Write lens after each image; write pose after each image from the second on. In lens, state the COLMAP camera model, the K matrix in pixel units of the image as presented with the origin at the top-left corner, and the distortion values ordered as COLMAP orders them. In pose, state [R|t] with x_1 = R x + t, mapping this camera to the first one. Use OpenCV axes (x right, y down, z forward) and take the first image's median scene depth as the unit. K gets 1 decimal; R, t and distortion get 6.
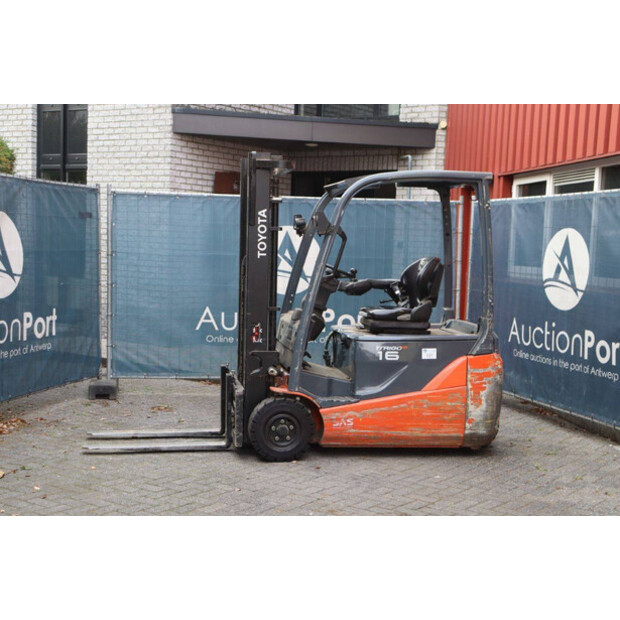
lens RADIAL K [[948.9, 0, 310.1], [0, 948.9, 309.3], [0, 0, 1]] dist [0.102006, 0.000000]
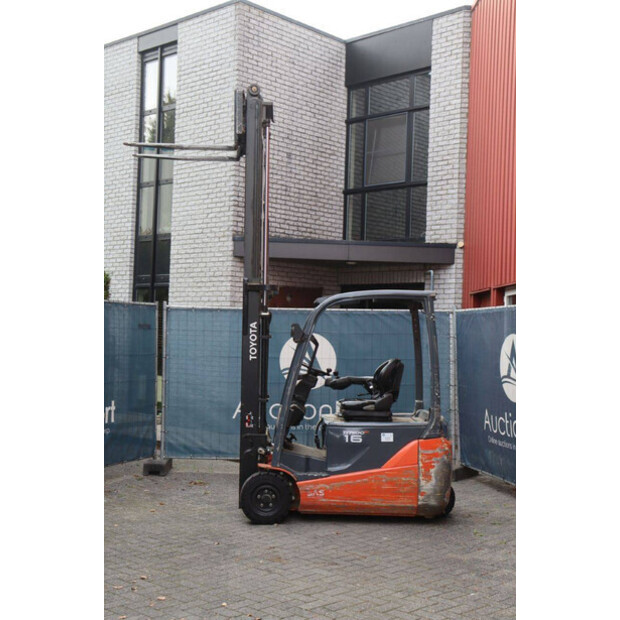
lens RADIAL K [[880.2, 0, 309.8], [0, 880.2, 310.6], [0, 0, 1]] dist [0.070508, 0.000000]
pose [[0.990081, -0.013511, -0.139848, 0.171179], [-0.001264, 0.994468, -0.105031, 0.003227], [0.140493, 0.104166, 0.984587, -0.140435]]
